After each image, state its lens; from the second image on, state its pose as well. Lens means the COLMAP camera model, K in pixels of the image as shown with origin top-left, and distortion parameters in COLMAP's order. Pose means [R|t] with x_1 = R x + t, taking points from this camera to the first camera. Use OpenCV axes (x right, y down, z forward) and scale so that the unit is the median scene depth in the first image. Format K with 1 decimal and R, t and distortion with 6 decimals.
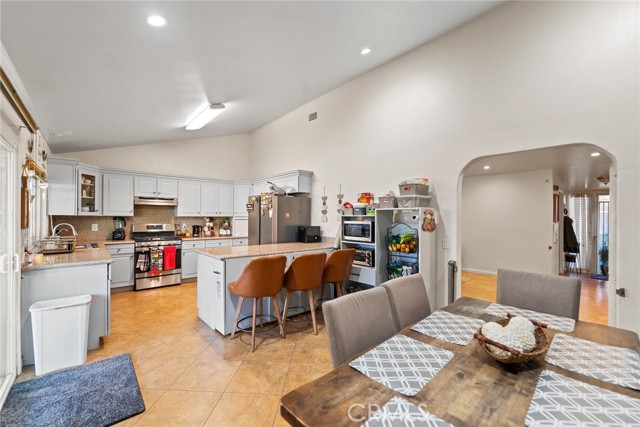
lens RADIAL K [[264.8, 0, 317.1], [0, 264.8, 215.2], [0, 0, 1]] dist [-0.000799, -0.000225]
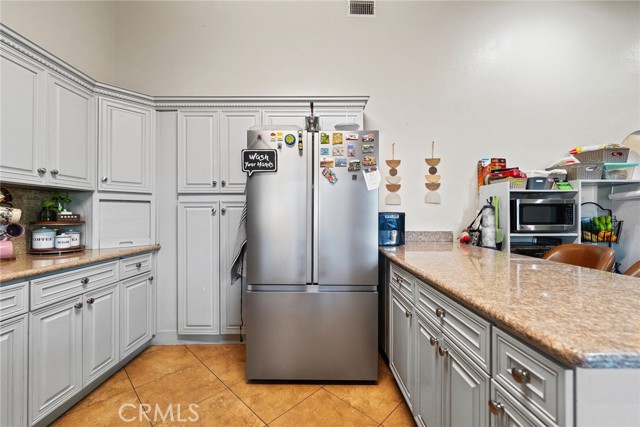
lens RADIAL K [[262.6, 0, 315.9], [0, 262.6, 212.7], [0, 0, 1]] dist [-0.000093, 0.000017]
pose [[0.657815, -0.000486, 0.753179, -0.498065], [-0.001413, 0.999997, 0.001879, 0.040362], [-0.753178, -0.002301, 0.657813, 0.757963]]
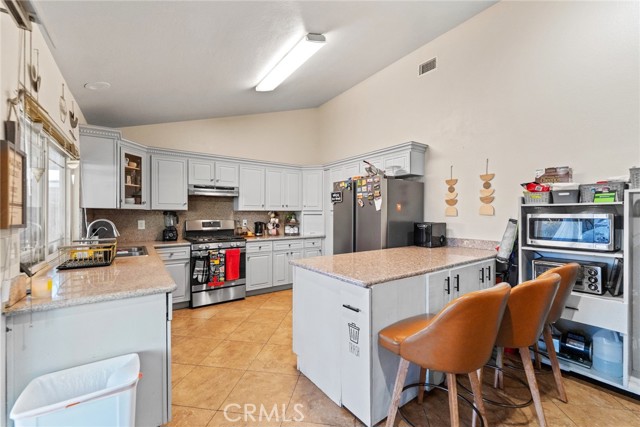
lens RADIAL K [[262.6, 0, 315.9], [0, 262.6, 212.7], [0, 0, 1]] dist [-0.000093, 0.000017]
pose [[0.994218, -0.005396, -0.107244, -0.247950], [0.005707, 0.999980, 0.002593, 0.011794], [0.107228, -0.003190, 0.994229, 0.287722]]
